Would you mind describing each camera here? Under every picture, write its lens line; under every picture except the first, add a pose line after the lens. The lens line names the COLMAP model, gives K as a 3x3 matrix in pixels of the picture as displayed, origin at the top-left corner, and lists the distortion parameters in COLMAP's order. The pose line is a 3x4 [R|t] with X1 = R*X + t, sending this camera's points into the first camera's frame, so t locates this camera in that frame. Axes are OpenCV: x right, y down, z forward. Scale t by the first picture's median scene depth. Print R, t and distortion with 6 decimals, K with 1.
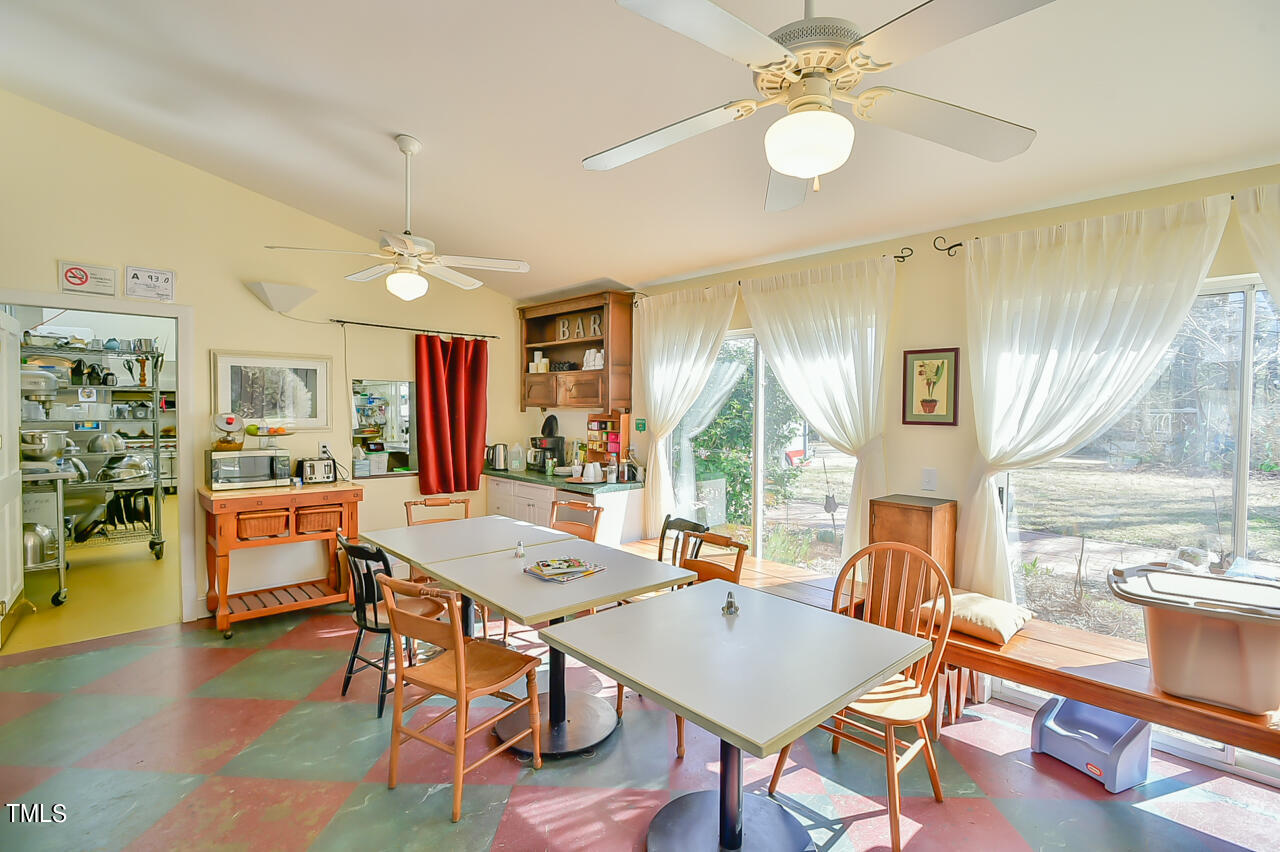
lens RADIAL K [[613.6, 0, 640.6], [0, 613.6, 427.7], [0, 0, 1]] dist [-0.001983, 0.000229]
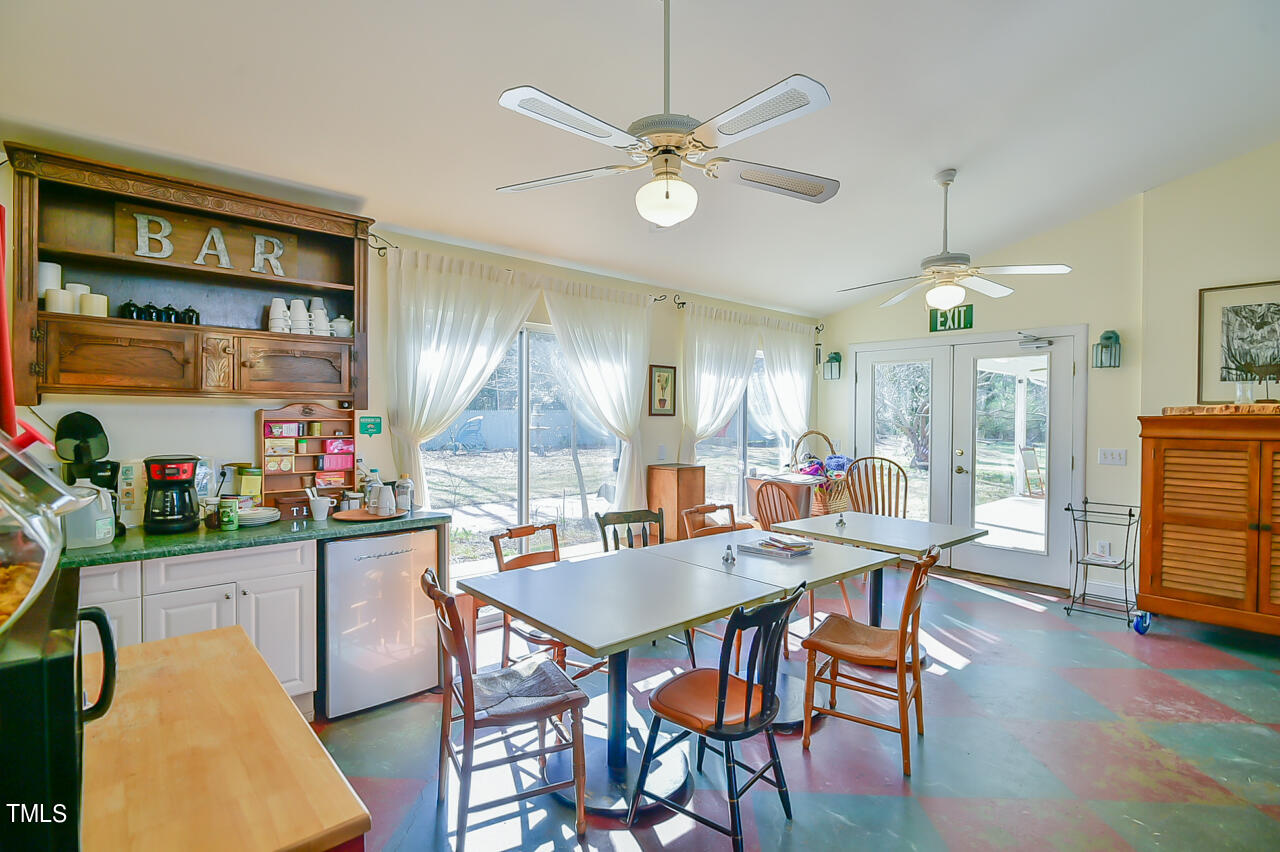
lens RADIAL K [[613.6, 0, 641.2], [0, 613.6, 423.0], [0, 0, 1]] dist [-0.001983, 0.000229]
pose [[0.026479, -0.017057, 0.999504, -1.001088], [0.026321, 0.999520, 0.016360, -0.012932], [-0.999303, 0.025875, 0.026915, 0.983477]]
